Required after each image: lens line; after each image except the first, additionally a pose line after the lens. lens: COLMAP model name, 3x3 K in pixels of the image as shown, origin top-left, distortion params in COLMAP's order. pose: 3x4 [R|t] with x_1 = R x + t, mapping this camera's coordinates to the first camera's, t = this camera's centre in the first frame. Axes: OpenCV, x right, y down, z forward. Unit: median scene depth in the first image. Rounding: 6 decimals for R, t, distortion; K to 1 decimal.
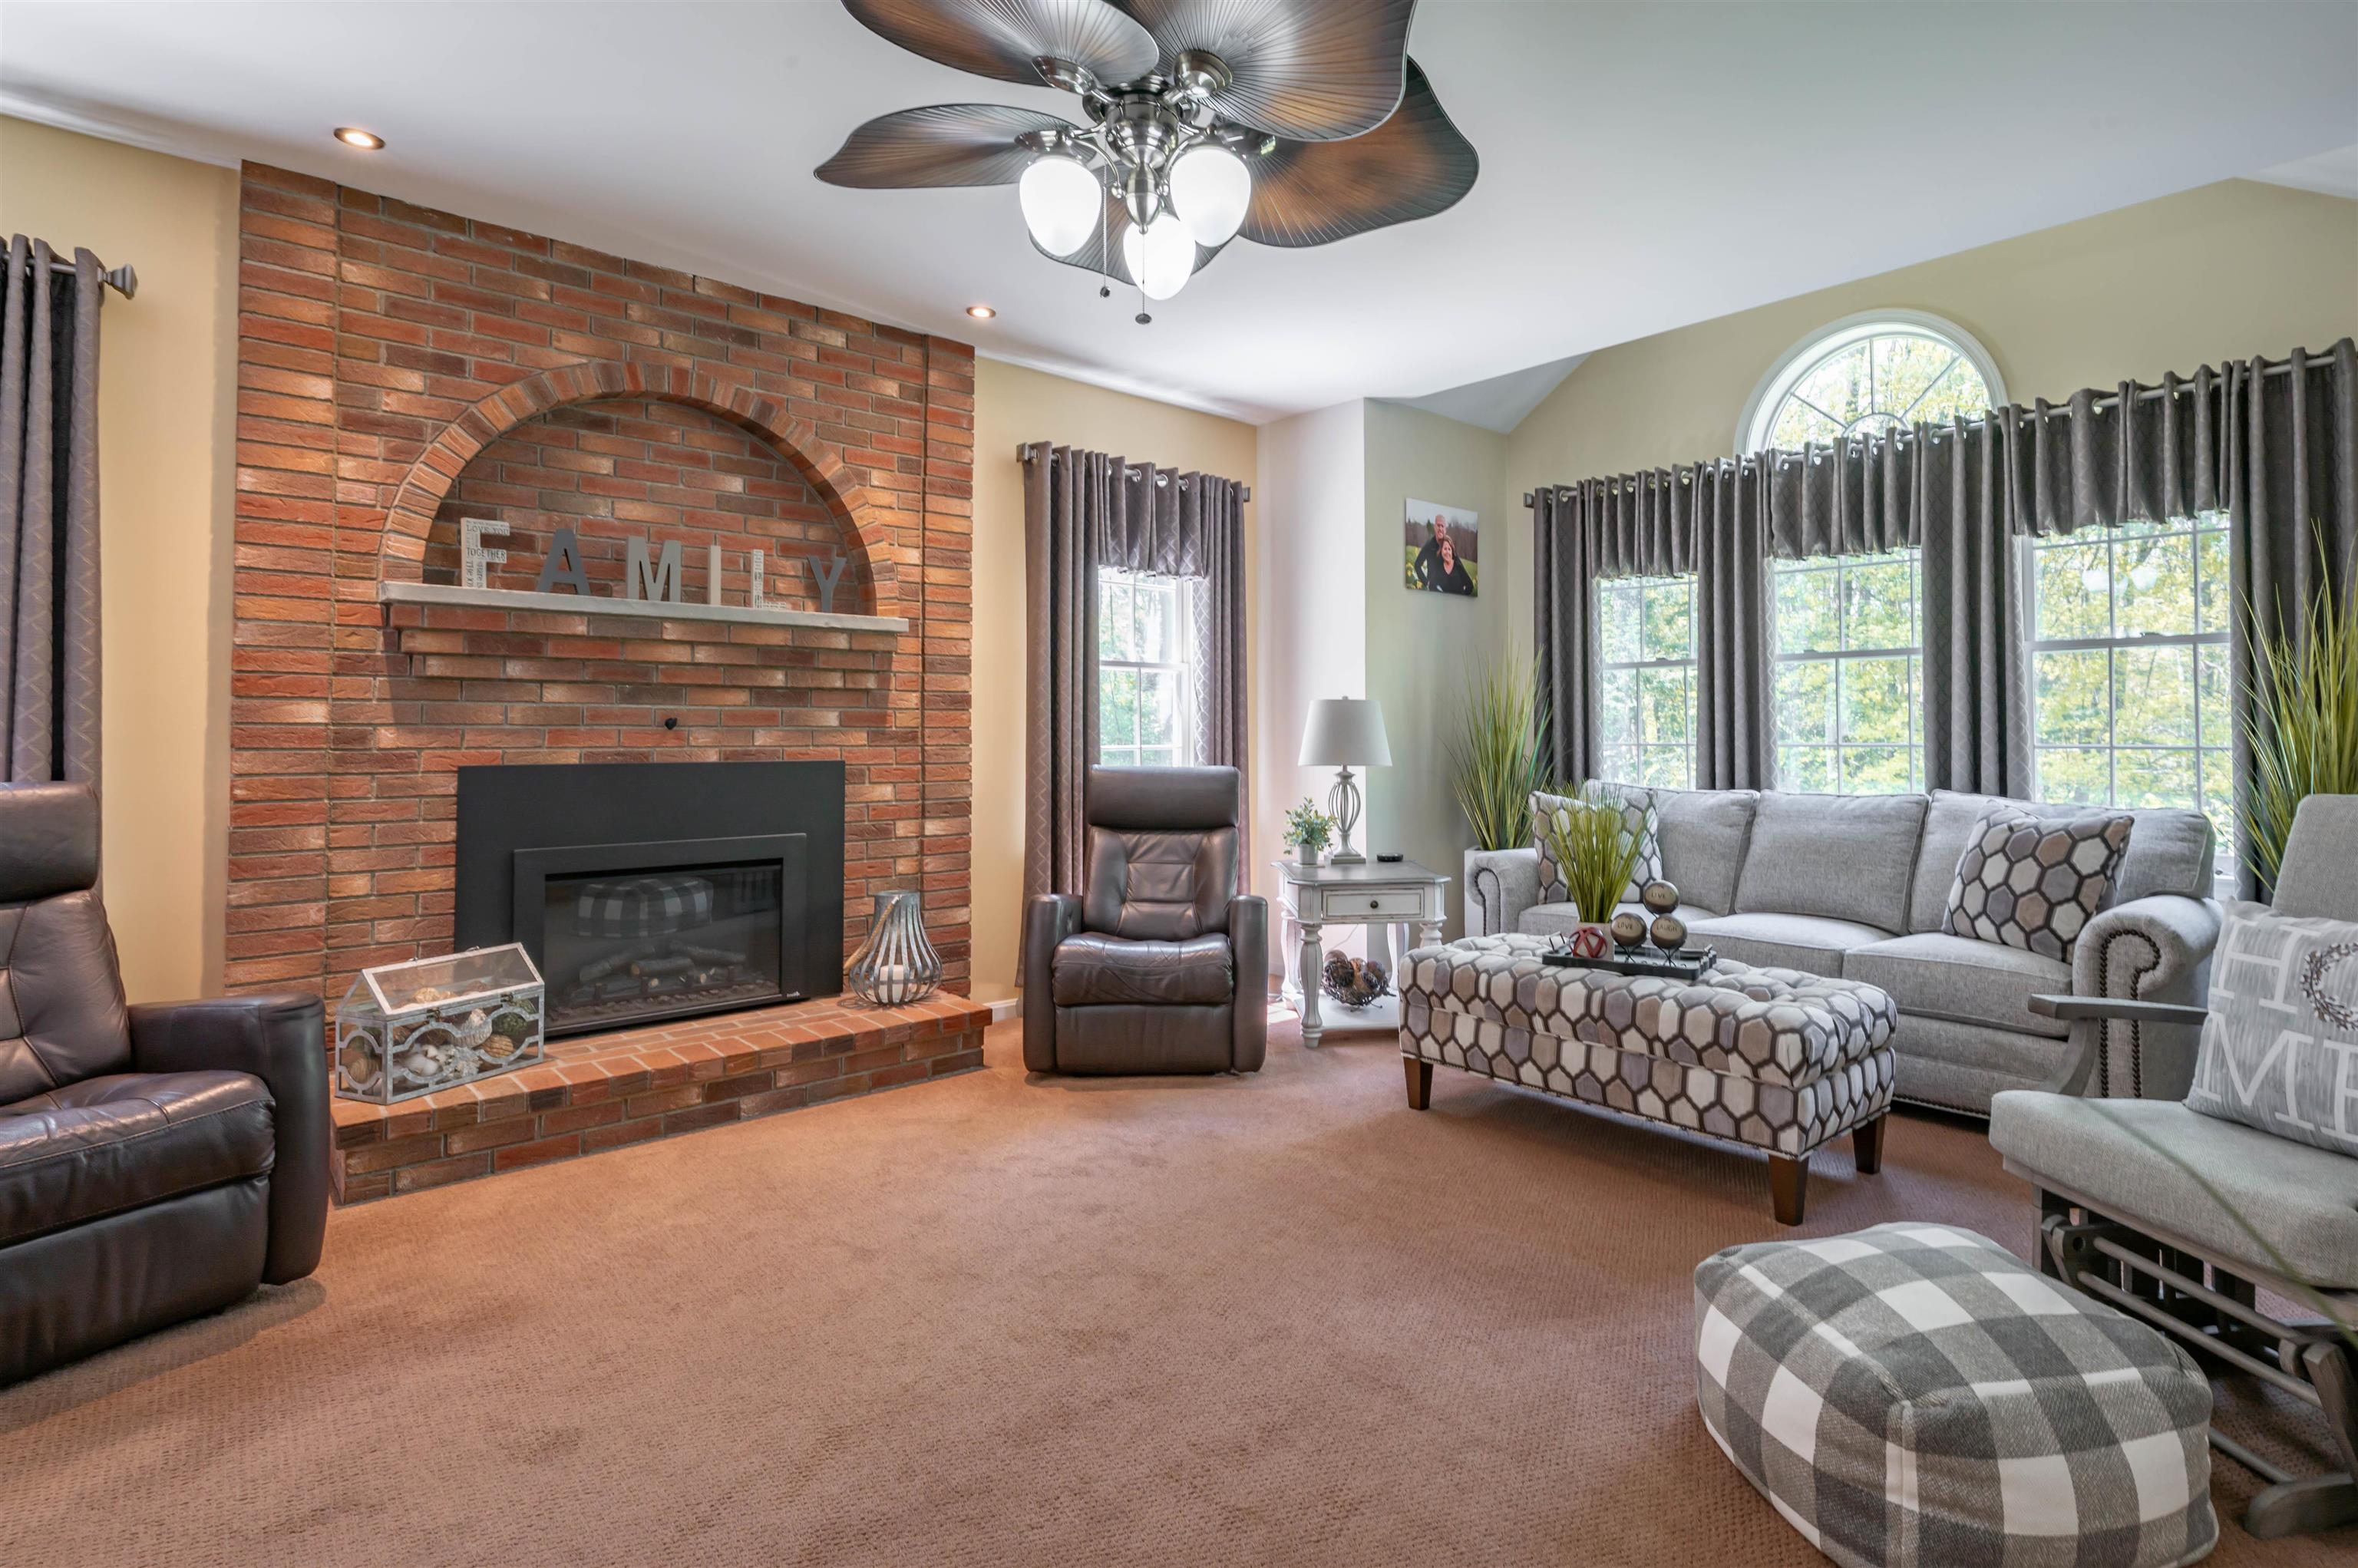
lens RADIAL K [[1200.4, 0, 1188.3], [0, 1200.4, 707.9], [0, 0, 1]] dist [-0.004270, -0.000310]
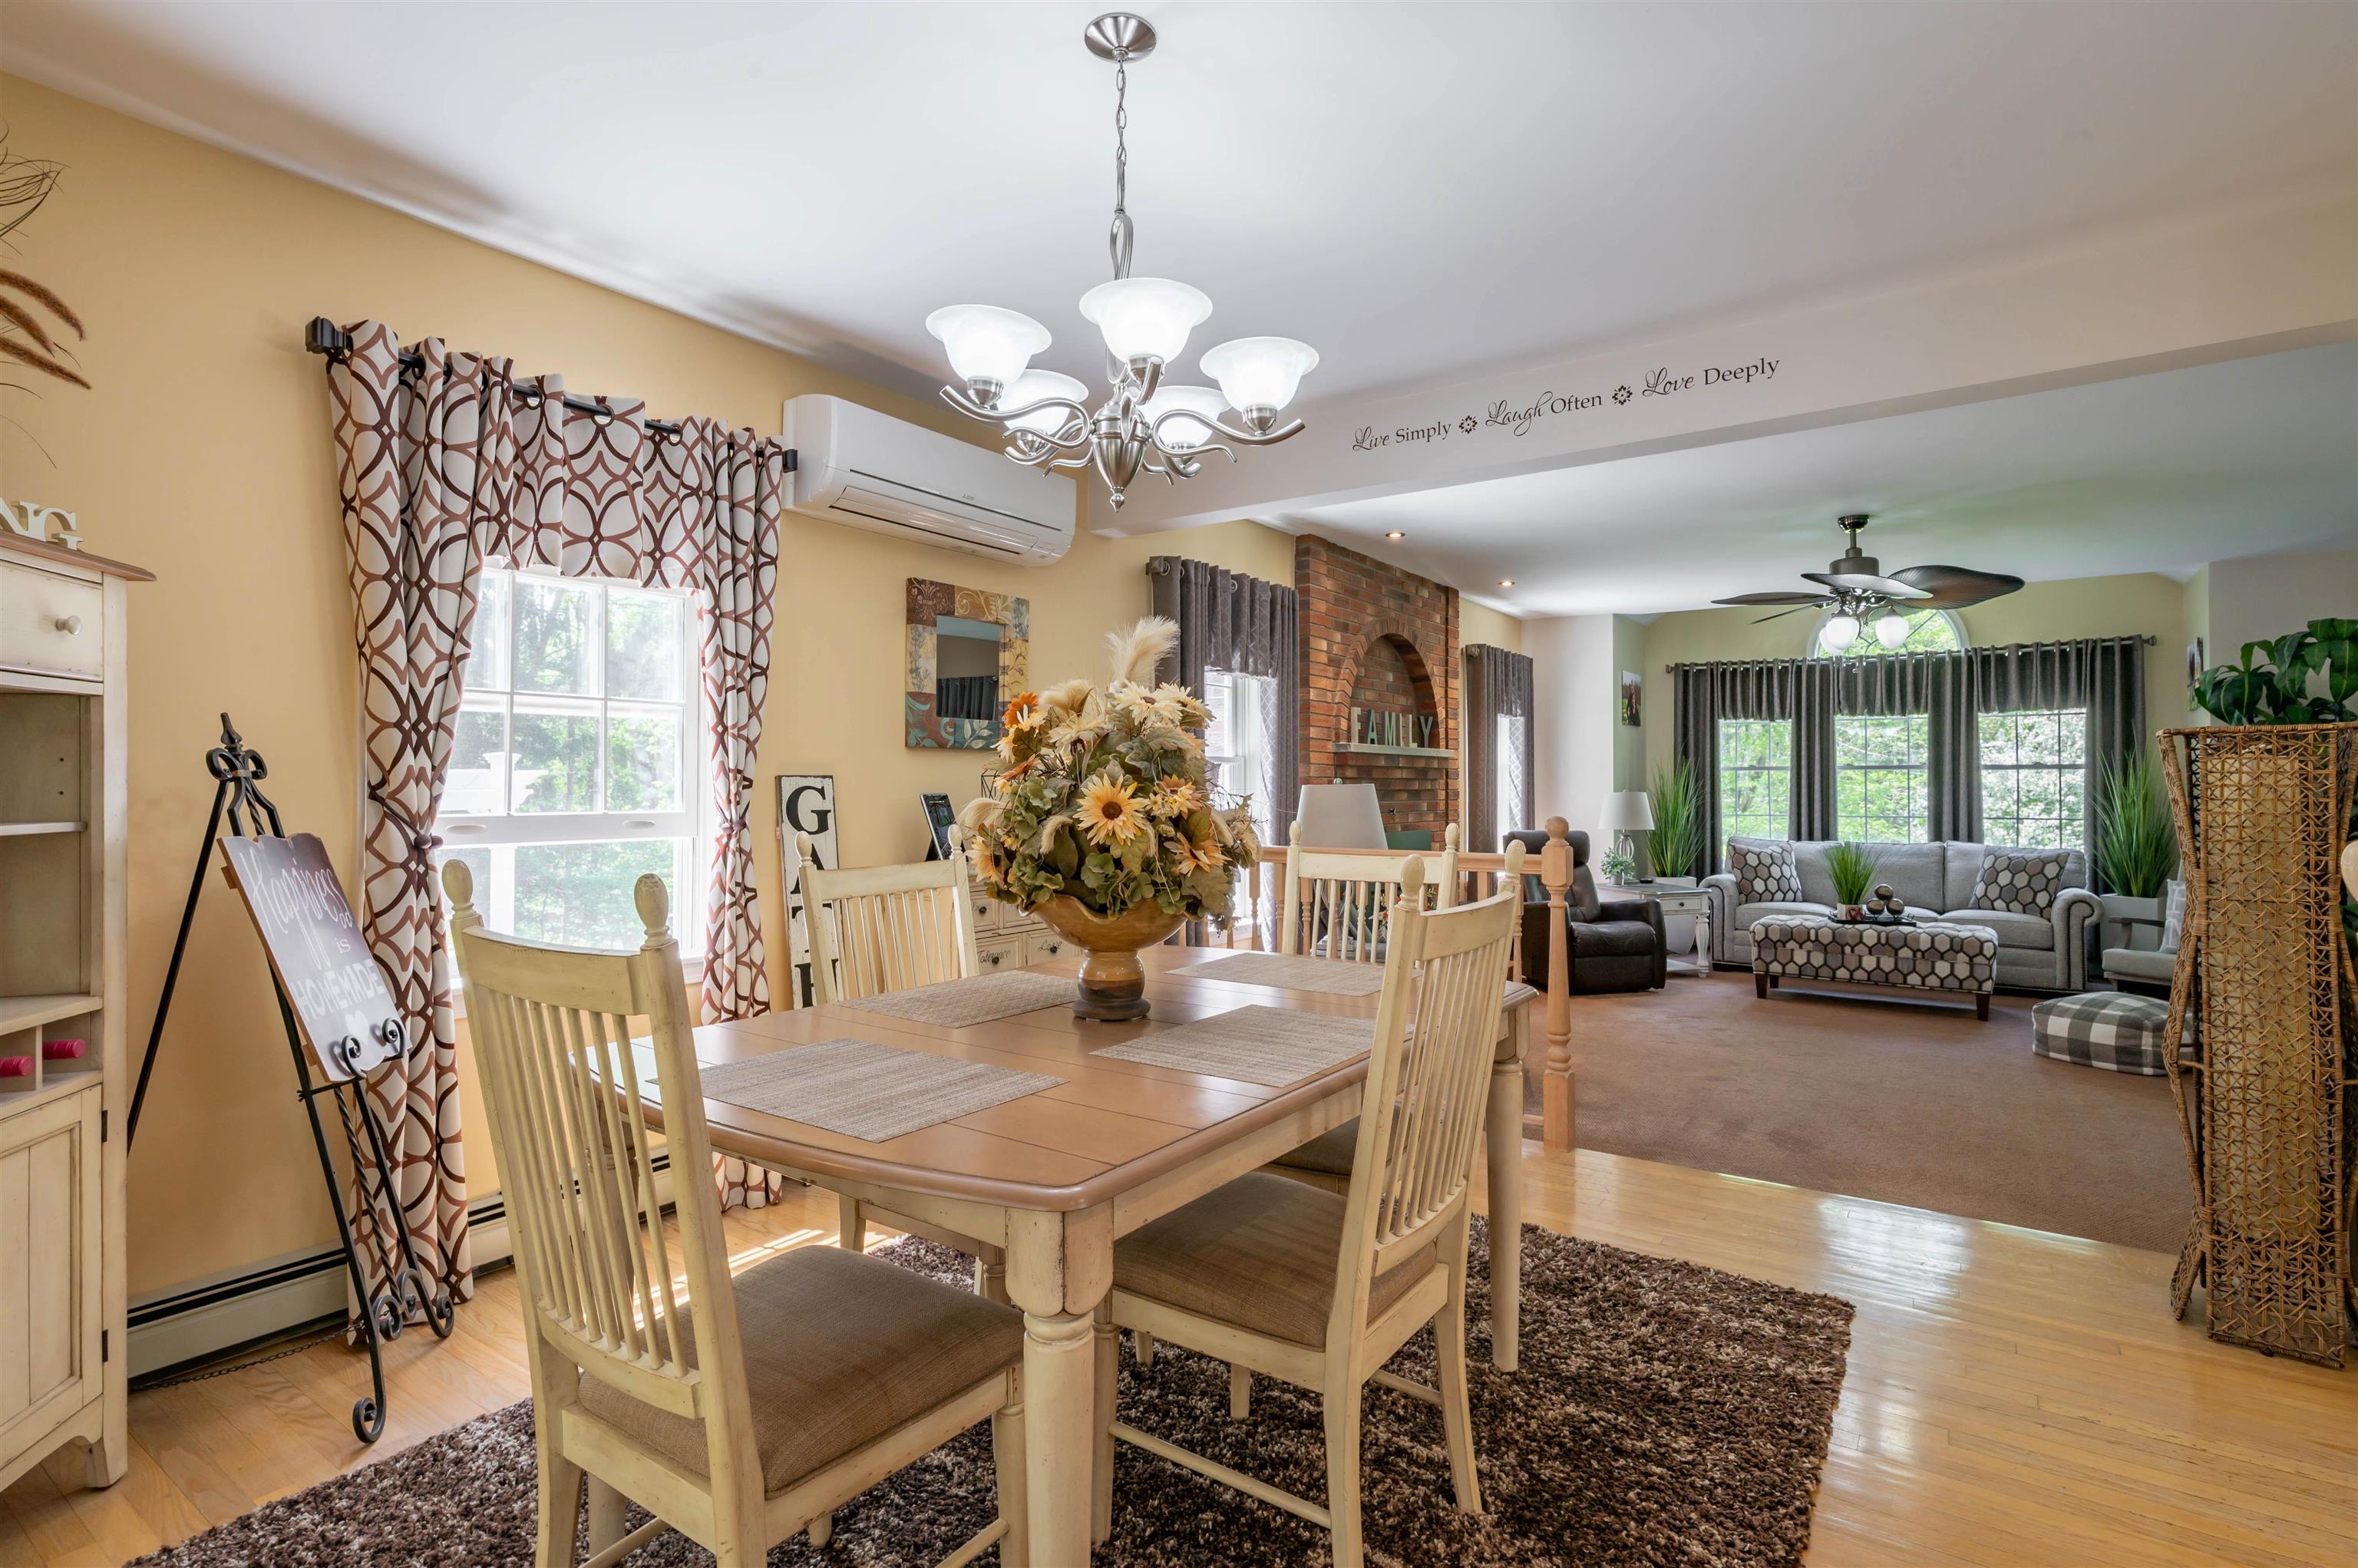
lens RADIAL K [[1134.5, 0, 1173.0], [0, 1134.5, 782.0], [0, 0, 1]] dist [0.000937, 0.000524]
pose [[0.979474, 0.000485, 0.201571, -1.118851], [-0.004156, 0.999833, 0.017789, -0.062613], [-0.201529, -0.018261, 0.979312, -0.650158]]
